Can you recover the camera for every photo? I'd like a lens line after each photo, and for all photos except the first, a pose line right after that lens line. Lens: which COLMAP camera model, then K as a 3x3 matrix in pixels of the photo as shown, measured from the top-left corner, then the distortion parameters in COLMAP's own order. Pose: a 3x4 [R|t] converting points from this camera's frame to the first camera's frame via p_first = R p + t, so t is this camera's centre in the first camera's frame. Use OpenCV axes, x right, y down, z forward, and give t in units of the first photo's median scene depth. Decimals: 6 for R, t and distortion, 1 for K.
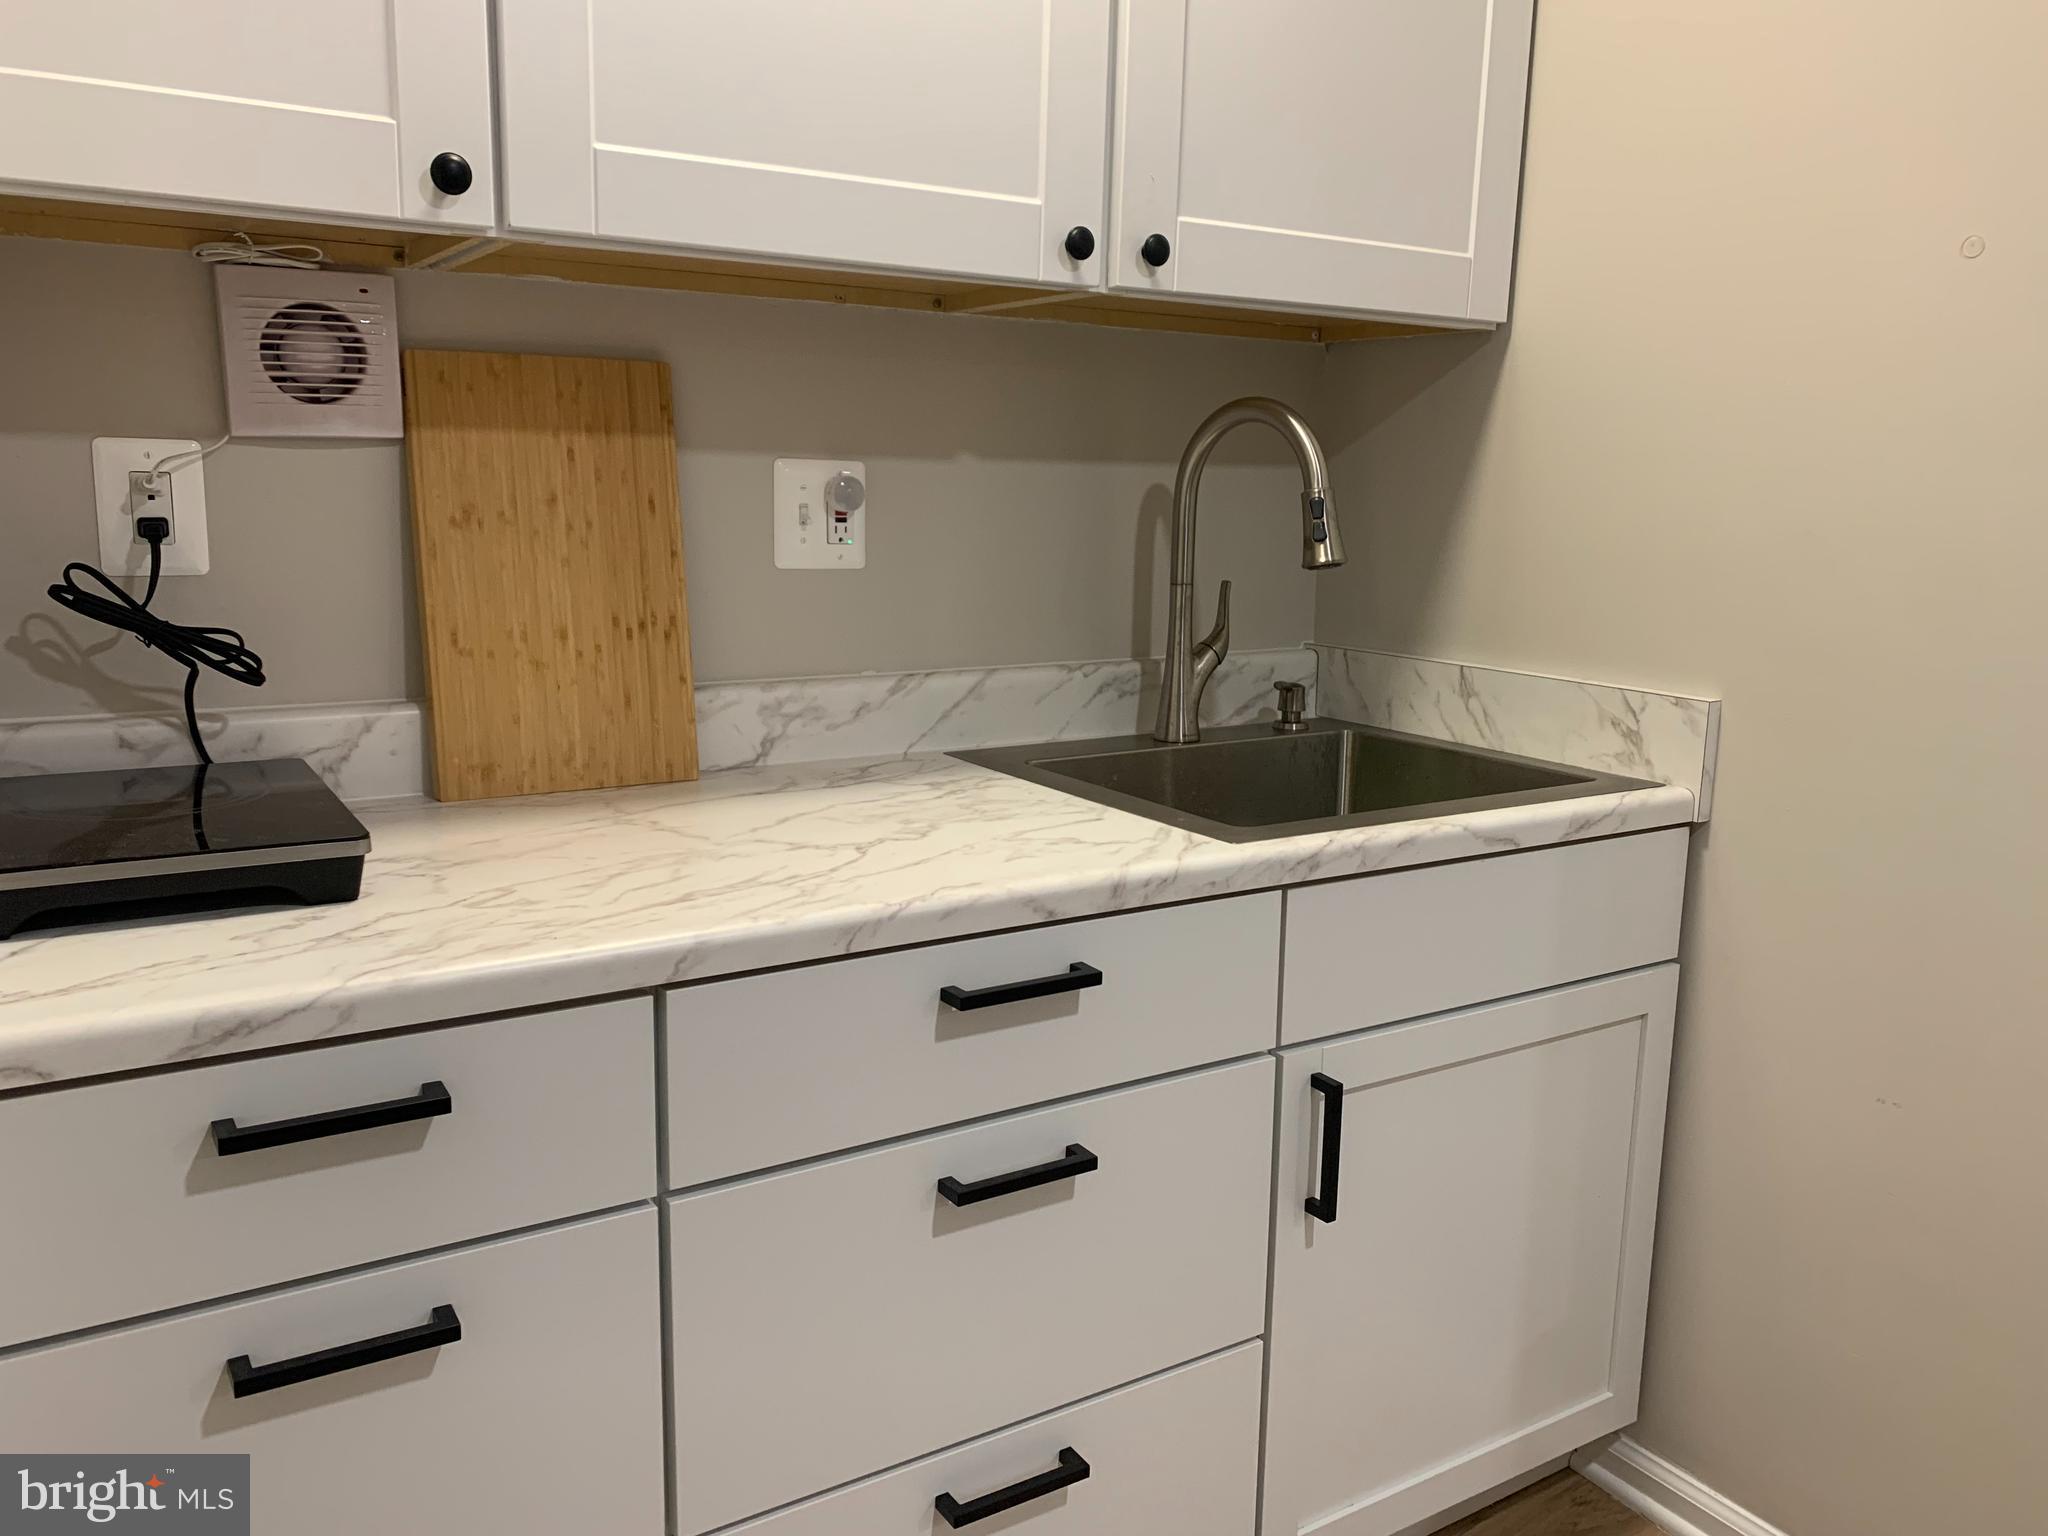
lens RADIAL K [[1579.6, 0, 1024.8], [0, 1579.6, 761.9], [0, 0, 1]] dist [0.060009, -0.087821]
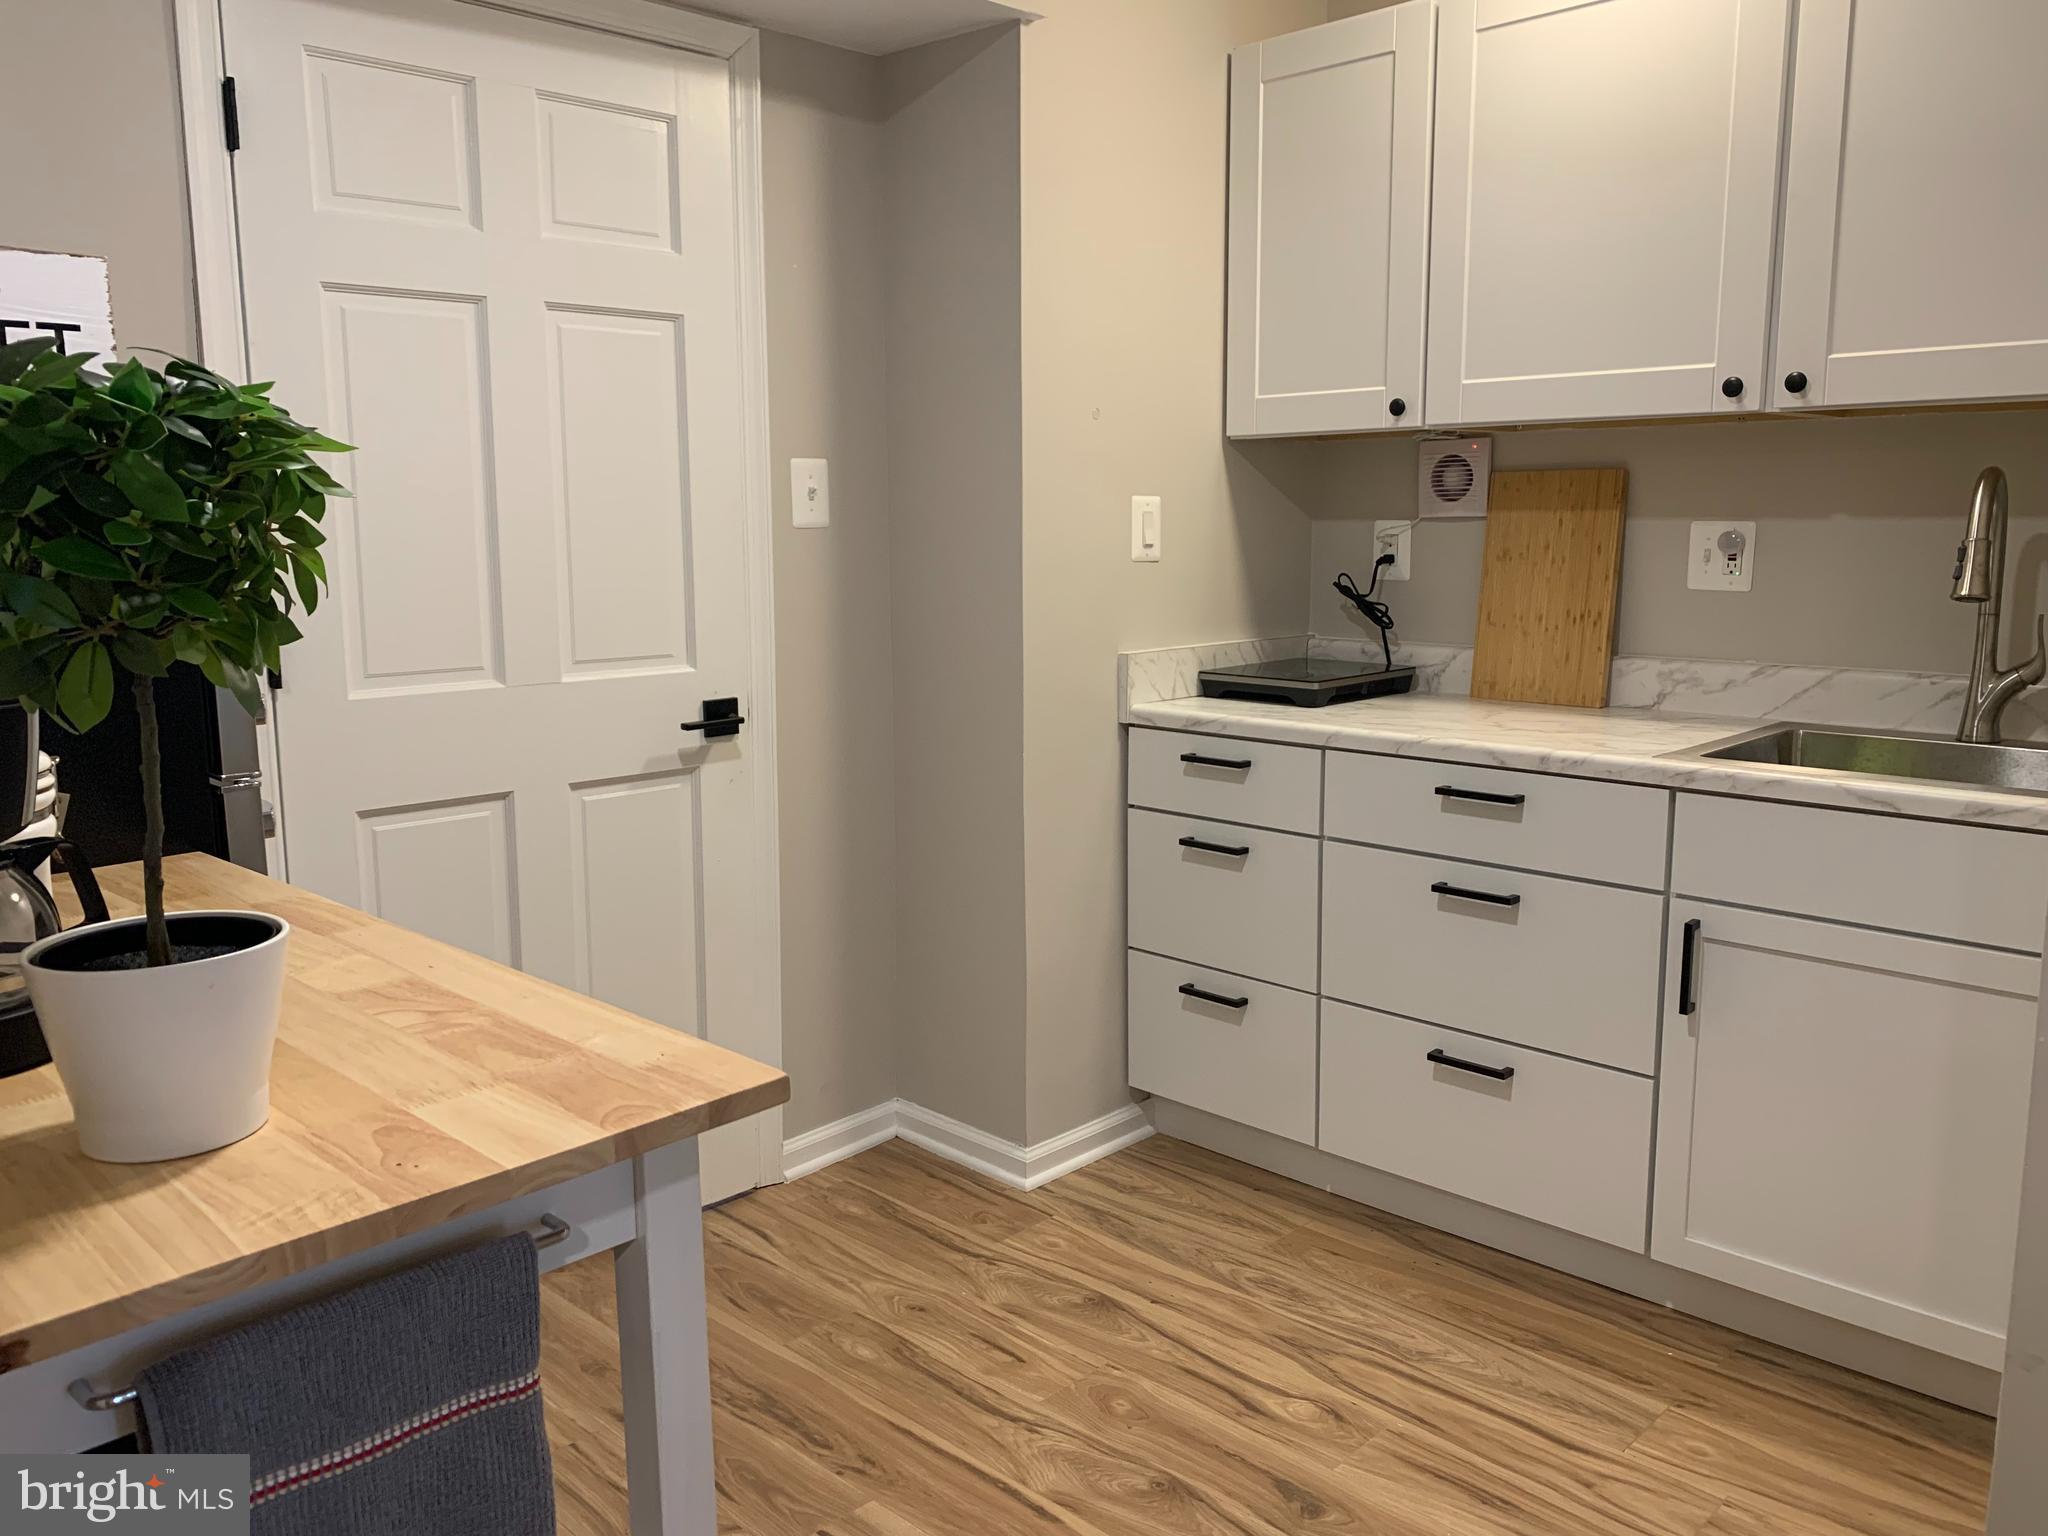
lens RADIAL K [[1579.6, 0, 1024.8], [0, 1579.6, 761.9], [0, 0, 1]] dist [0.060009, -0.087821]
pose [[0.243147, 0.134822, -0.960574, 1.390334], [-0.162234, 0.981996, 0.096763, 0.002722], [0.956326, 0.132310, 0.260642, -0.042933]]
